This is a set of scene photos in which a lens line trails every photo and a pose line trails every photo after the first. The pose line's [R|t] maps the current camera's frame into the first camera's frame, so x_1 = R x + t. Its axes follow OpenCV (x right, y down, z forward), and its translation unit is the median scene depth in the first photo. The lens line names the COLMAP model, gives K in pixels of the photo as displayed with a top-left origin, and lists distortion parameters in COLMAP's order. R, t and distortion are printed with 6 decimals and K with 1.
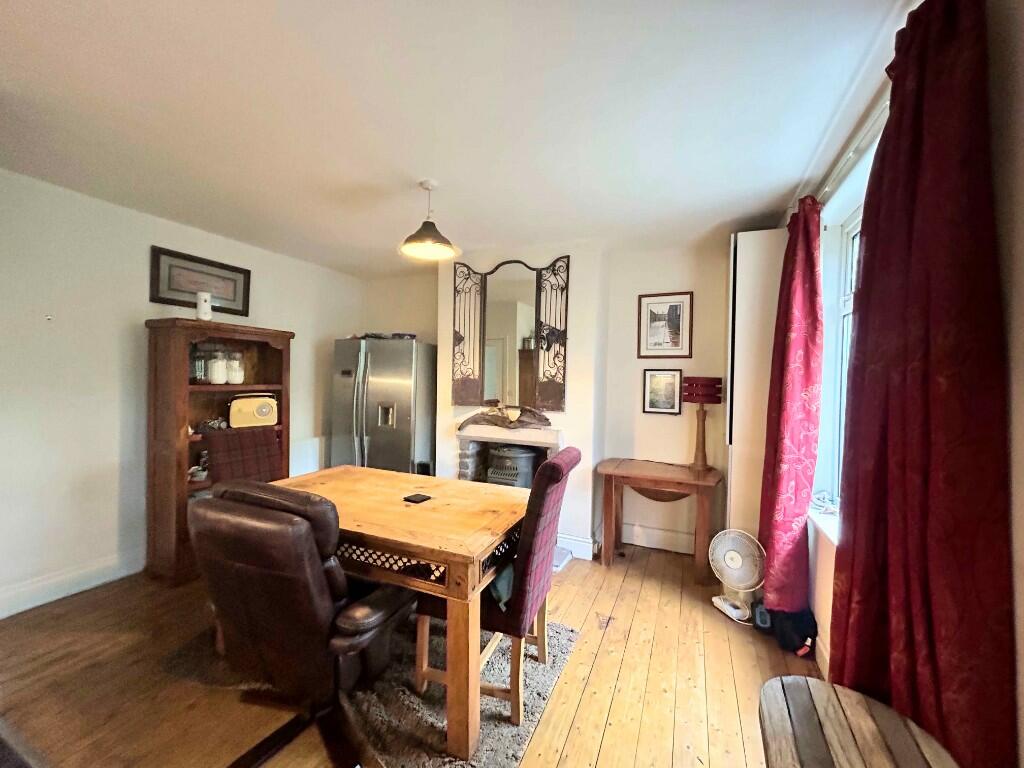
lens RADIAL K [[411.2, 0, 514.6], [0, 411.2, 381.9], [0, 0, 1]] dist [0.000540, -0.000613]
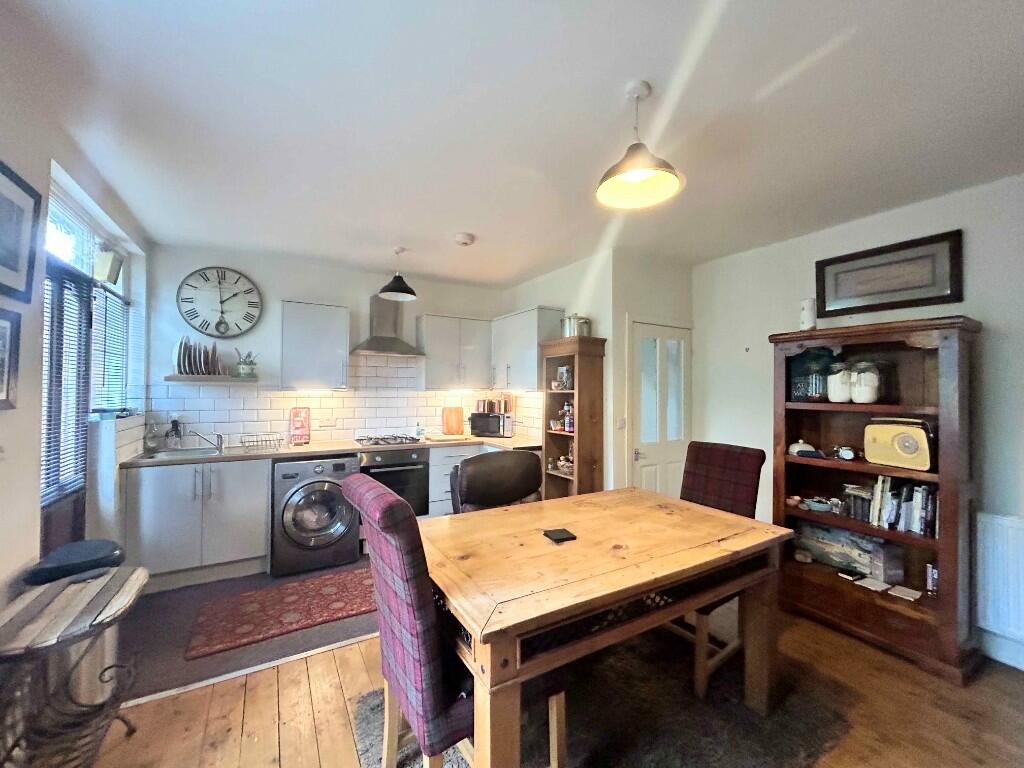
lens RADIAL K [[411.2, 0, 511.1], [0, 411.2, 380.7], [0, 0, 1]] dist [0.000540, -0.000613]
pose [[-0.588026, -0.038017, -0.807948, 0.322132], [-0.030670, 0.999224, -0.024695, 0.002153], [0.808261, 0.010258, -0.588736, 0.935139]]
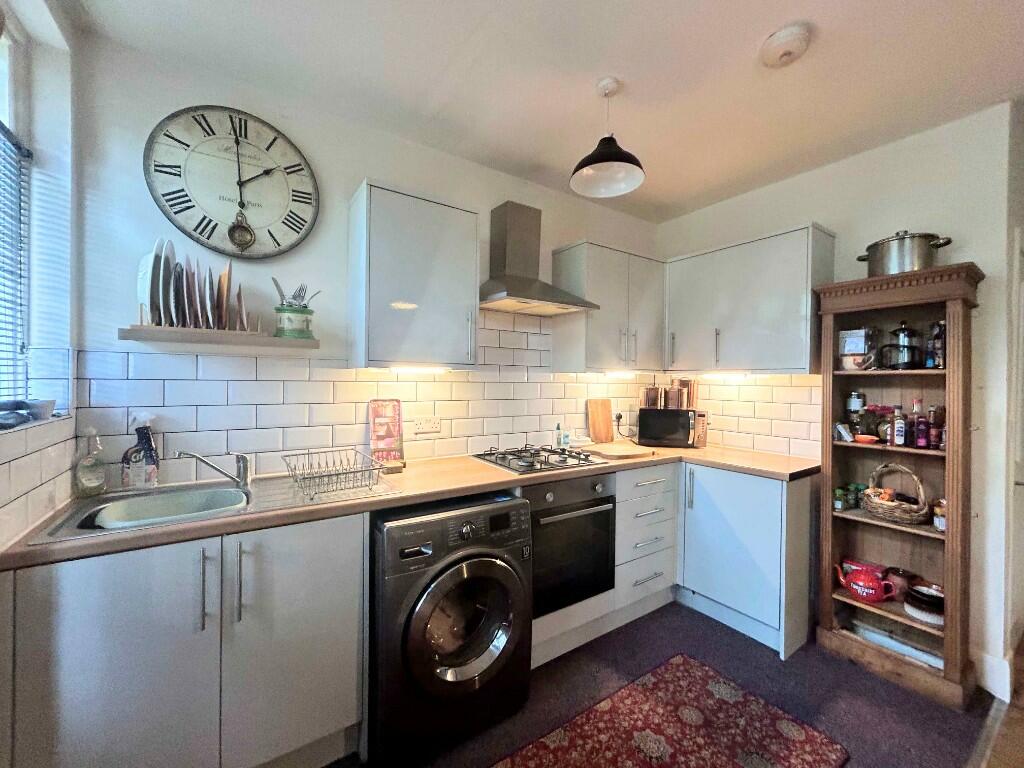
lens RADIAL K [[411.2, 0, 511.7], [0, 411.2, 380.7], [0, 0, 1]] dist [0.000540, -0.000613]
pose [[-0.532379, -0.020894, -0.846248, 0.158774], [-0.037818, 0.999284, -0.000881, 0.032196], [0.845661, 0.031535, -0.532788, 0.260822]]
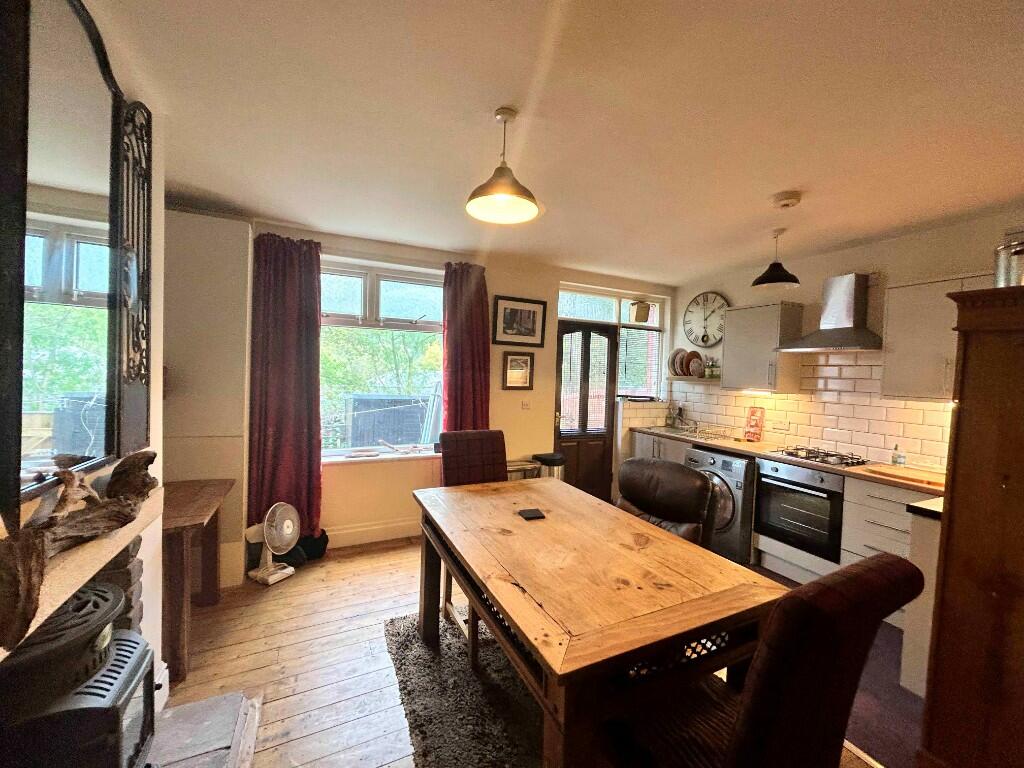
lens RADIAL K [[411.2, 0, 510.2], [0, 411.2, 383.0], [0, 0, 1]] dist [0.000540, -0.000613]
pose [[-0.750274, -0.057789, 0.658596, -0.533216], [-0.031010, 0.998152, 0.052257, -0.045410], [-0.660399, 0.018784, -0.750680, 1.165095]]
